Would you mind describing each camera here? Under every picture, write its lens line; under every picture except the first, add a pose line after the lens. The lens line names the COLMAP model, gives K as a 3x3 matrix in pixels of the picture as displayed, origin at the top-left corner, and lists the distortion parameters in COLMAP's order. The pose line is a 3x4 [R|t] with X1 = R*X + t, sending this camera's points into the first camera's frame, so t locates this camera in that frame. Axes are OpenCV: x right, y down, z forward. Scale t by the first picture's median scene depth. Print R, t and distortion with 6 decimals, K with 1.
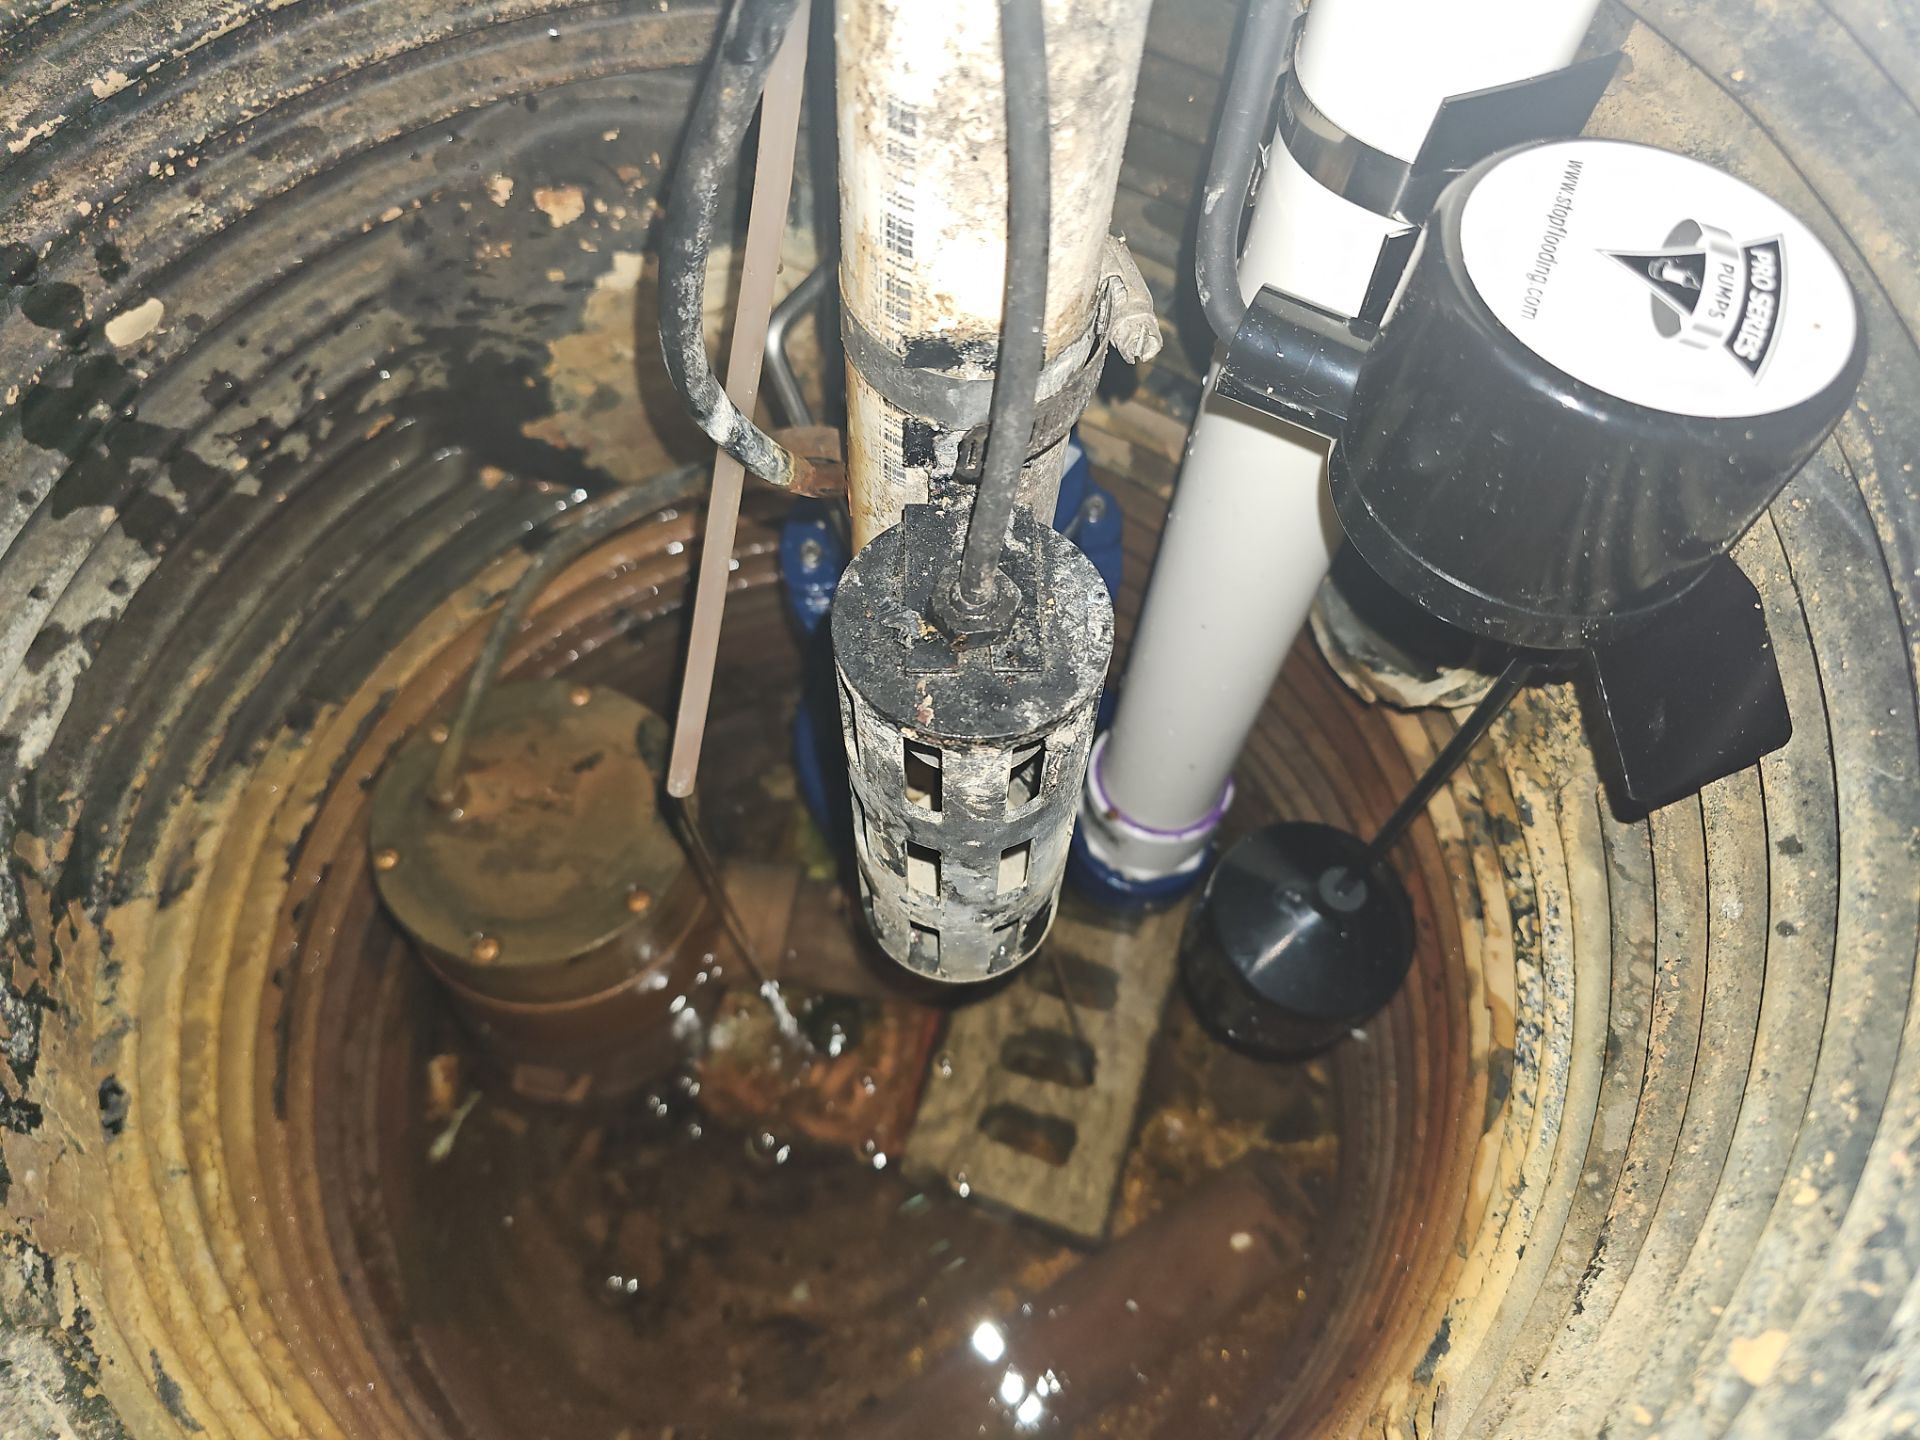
lens RADIAL K [[1309.3, 0, 960.0], [0, 1309.3, 720.0], [0, 0, 1]] dist [0.001902, -0.000158]
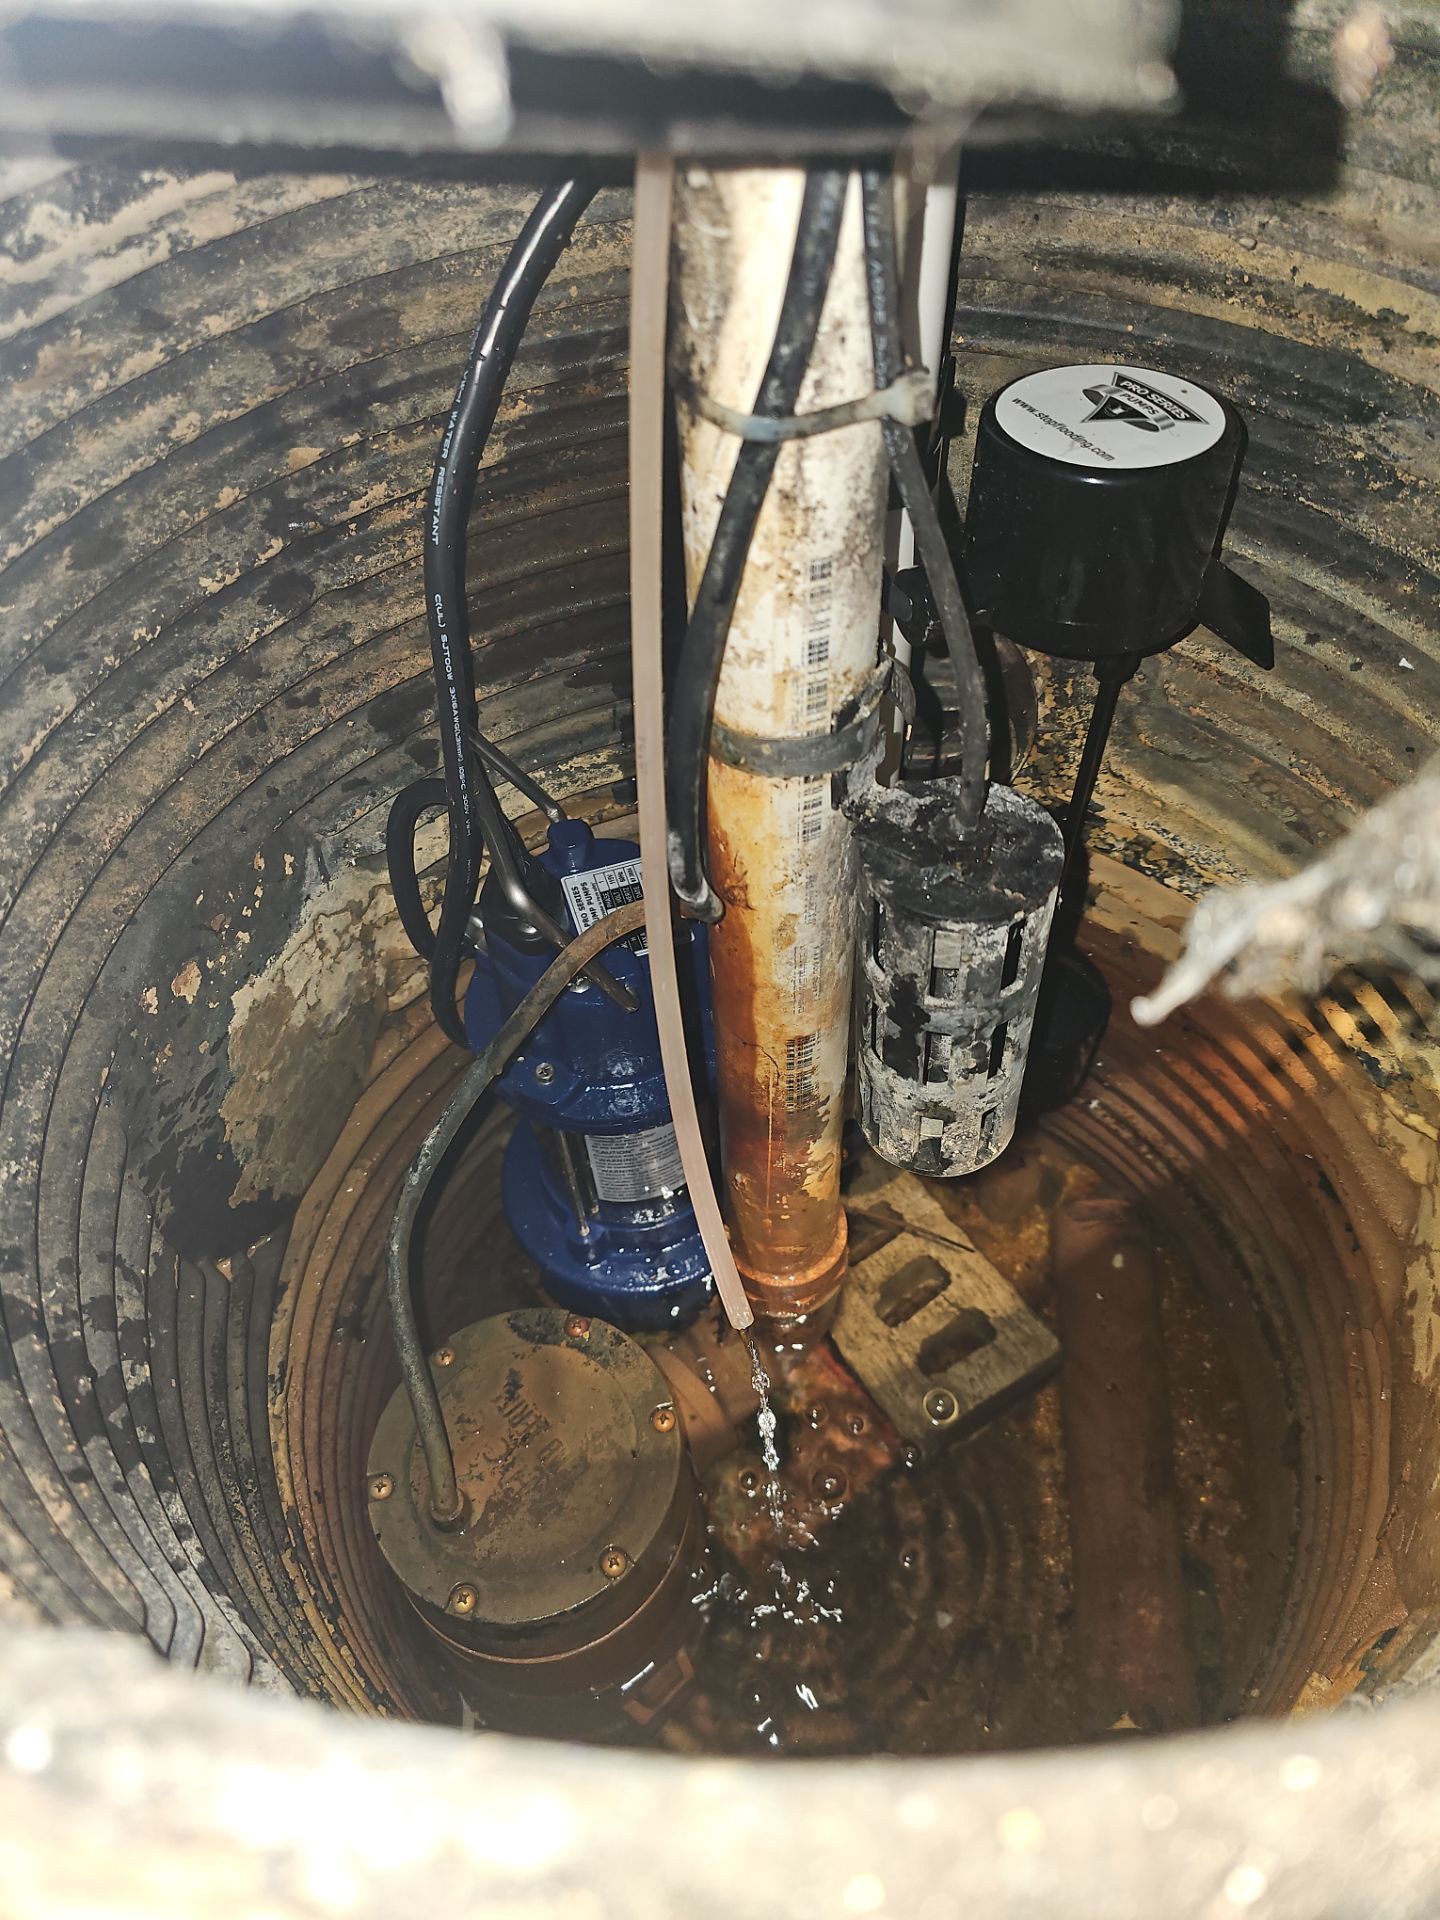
lens RADIAL K [[1309.3, 0, 720.0], [0, 1309.3, 960.0], [0, 0, 1]] dist [0.001902, -0.000158]
pose [[0.612551, -0.653568, 0.444555, -0.681627], [0.721886, 0.691657, 0.022163, -0.167809], [-0.321965, 0.307342, 0.895477, -0.110698]]
